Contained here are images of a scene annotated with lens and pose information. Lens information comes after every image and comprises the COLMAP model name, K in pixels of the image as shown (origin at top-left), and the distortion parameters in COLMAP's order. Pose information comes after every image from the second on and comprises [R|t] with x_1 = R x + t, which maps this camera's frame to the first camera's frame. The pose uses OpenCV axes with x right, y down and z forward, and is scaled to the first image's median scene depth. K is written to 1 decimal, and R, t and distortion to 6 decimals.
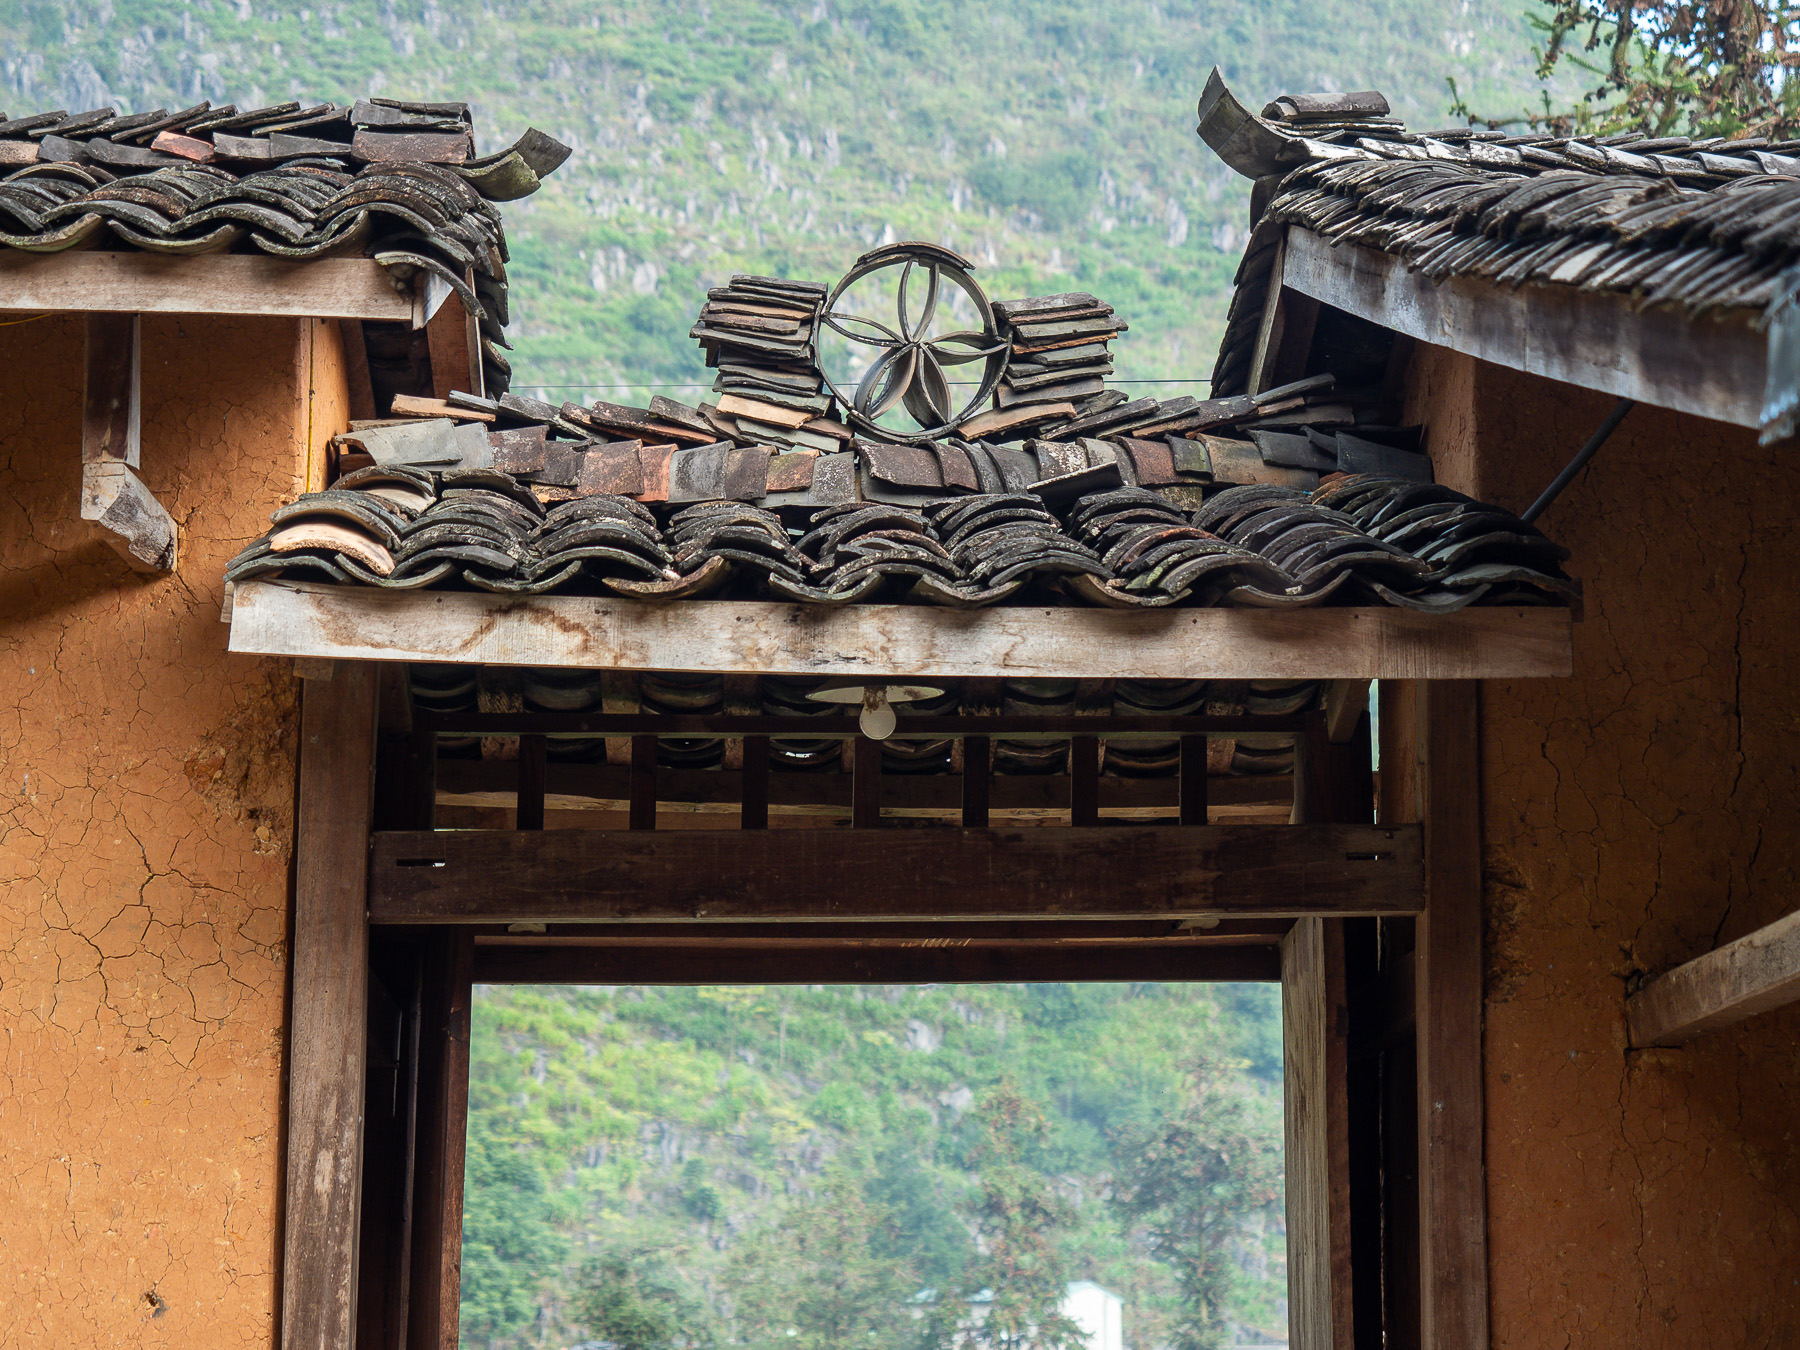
lens RADIAL K [[4229.5, 0, 901.4], [0, 4229.5, 677.6], [0, 0, 1]] dist [0.038601, 0.000000]
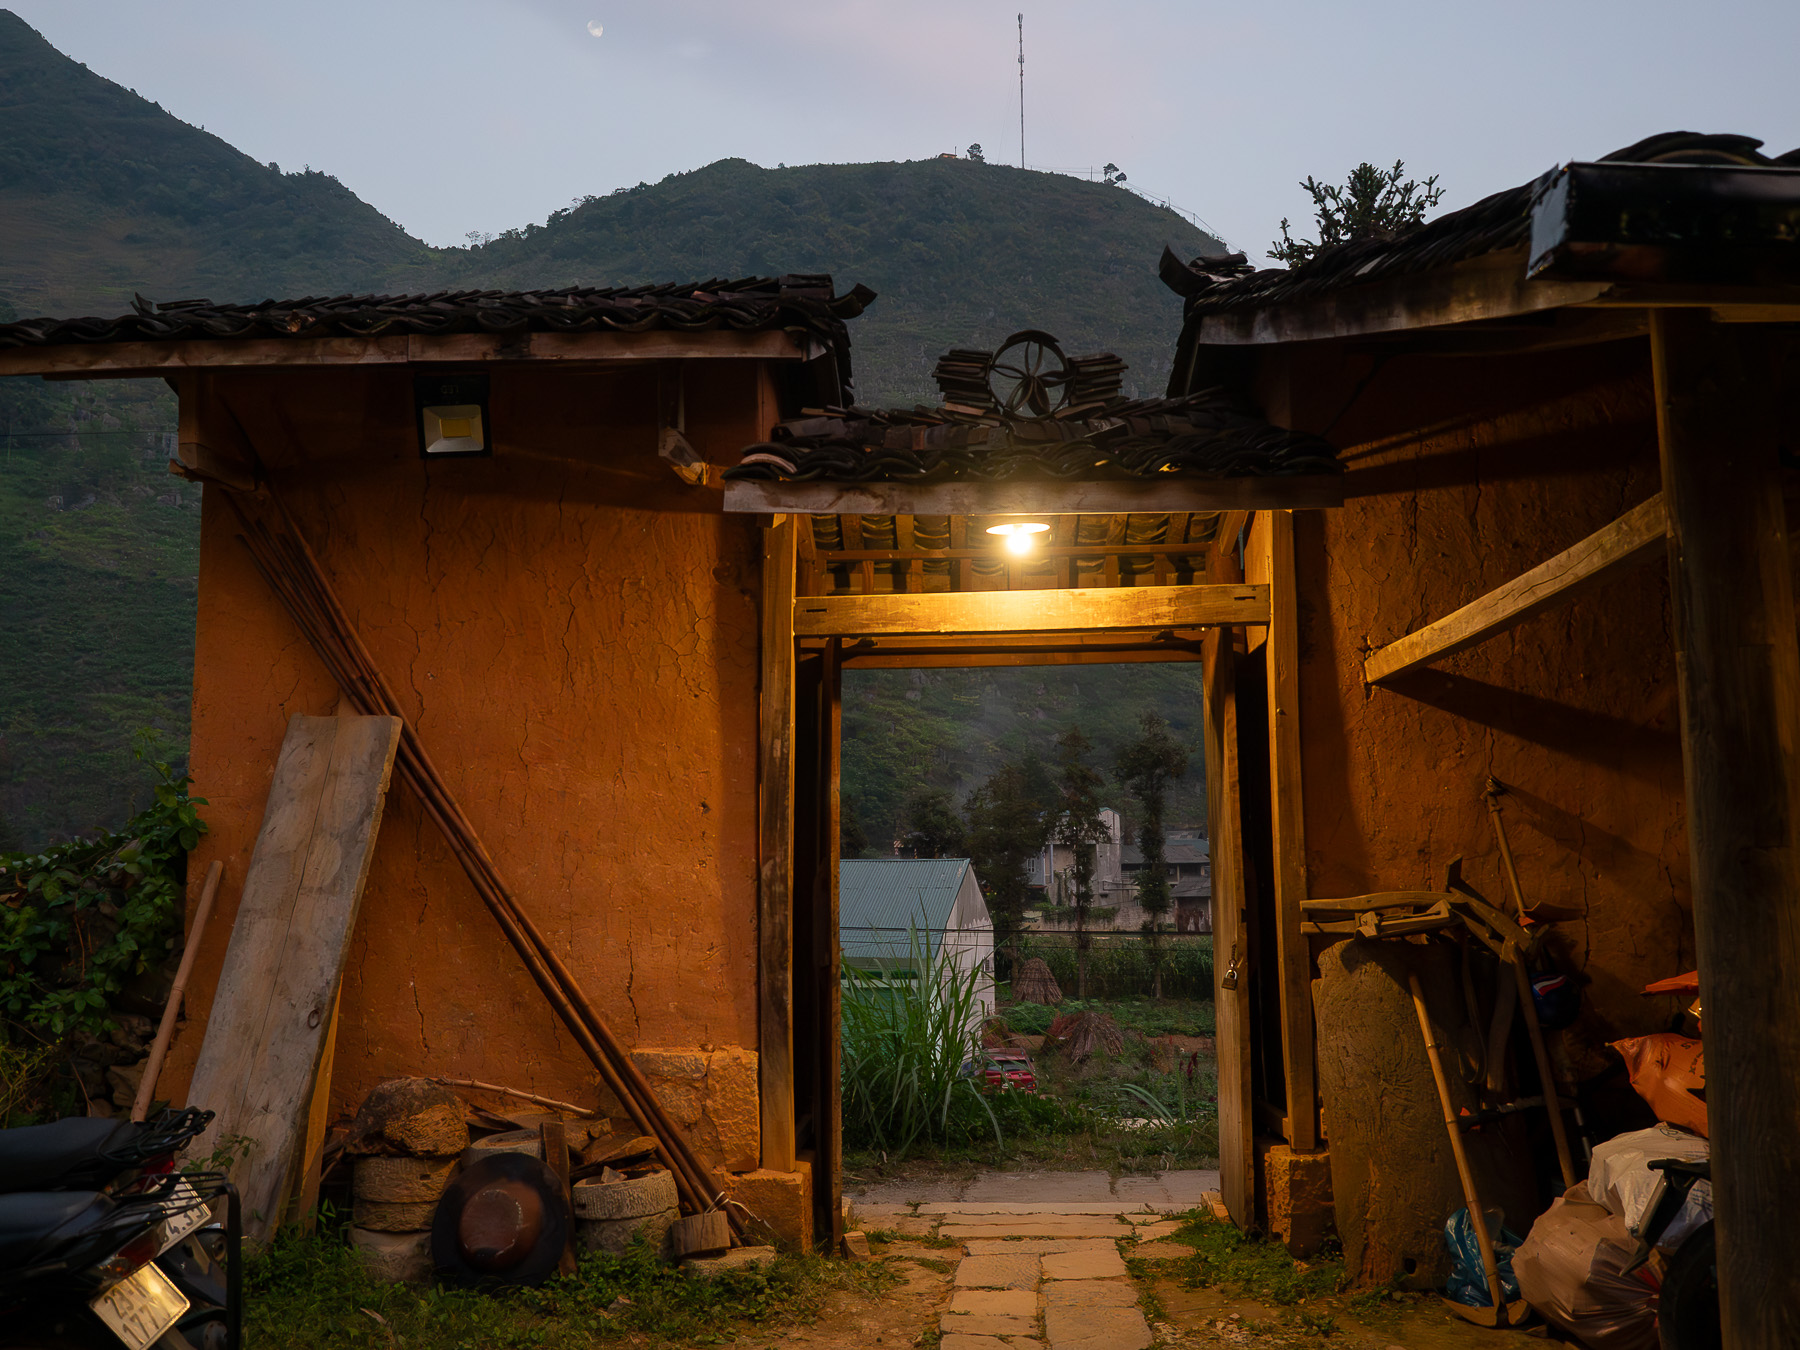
lens RADIAL K [[1572.6, 0, 900.5], [0, 1572.6, 669.6], [0, 0, 1]] dist [0.008635, -0.002291]
pose [[0.996392, -0.020036, -0.082470, -0.001040], [0.024194, 0.998470, 0.049722, 0.032485], [0.081348, -0.051538, 0.995352, 0.162469]]
